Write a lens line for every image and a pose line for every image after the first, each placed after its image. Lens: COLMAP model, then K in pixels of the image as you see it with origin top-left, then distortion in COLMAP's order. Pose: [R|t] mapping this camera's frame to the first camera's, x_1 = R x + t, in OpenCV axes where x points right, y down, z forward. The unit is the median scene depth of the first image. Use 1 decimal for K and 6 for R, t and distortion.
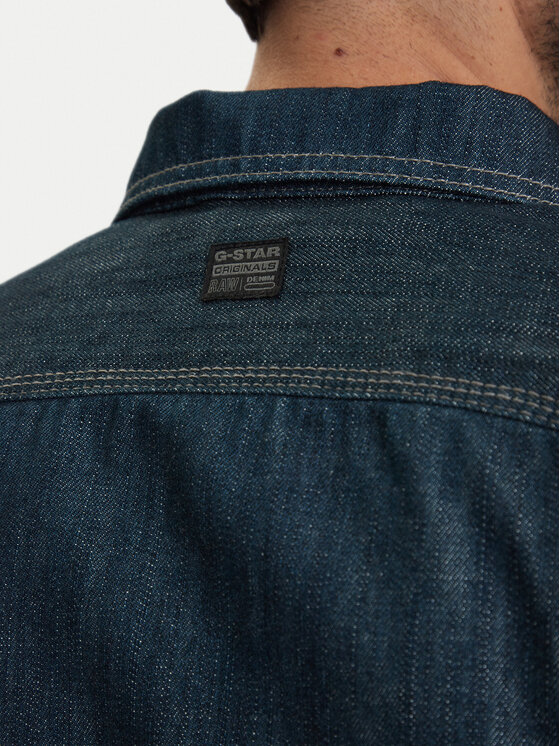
lens RADIAL K [[1644.6, 0, 279.7], [0, 1644.6, 373.1], [0, 0, 1]] dist [-0.779315, 0.000000]
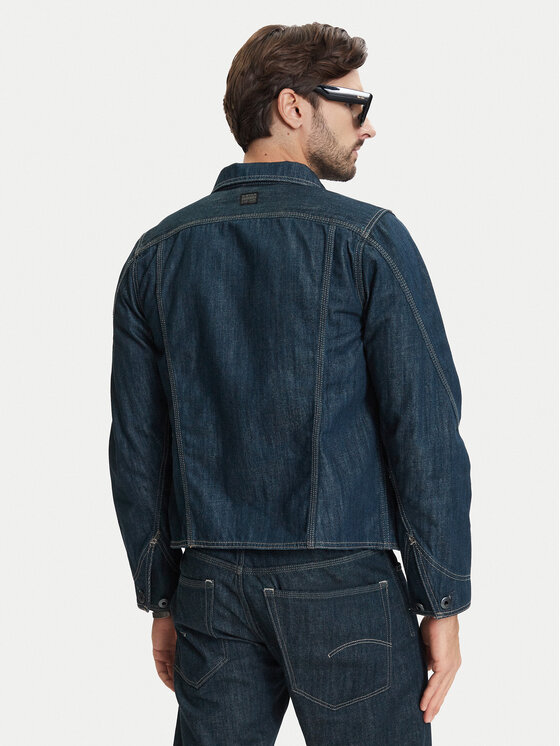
lens RADIAL K [[950.1, 0, 279.3], [0, 950.1, 372.1], [0, 0, 1]] dist [-0.035964, 0.000000]
pose [[0.990075, 0.005966, 0.140413, -0.332710], [-0.005365, 0.999975, -0.004659, 0.480745], [-0.140438, 0.003860, 0.990082, -1.879544]]
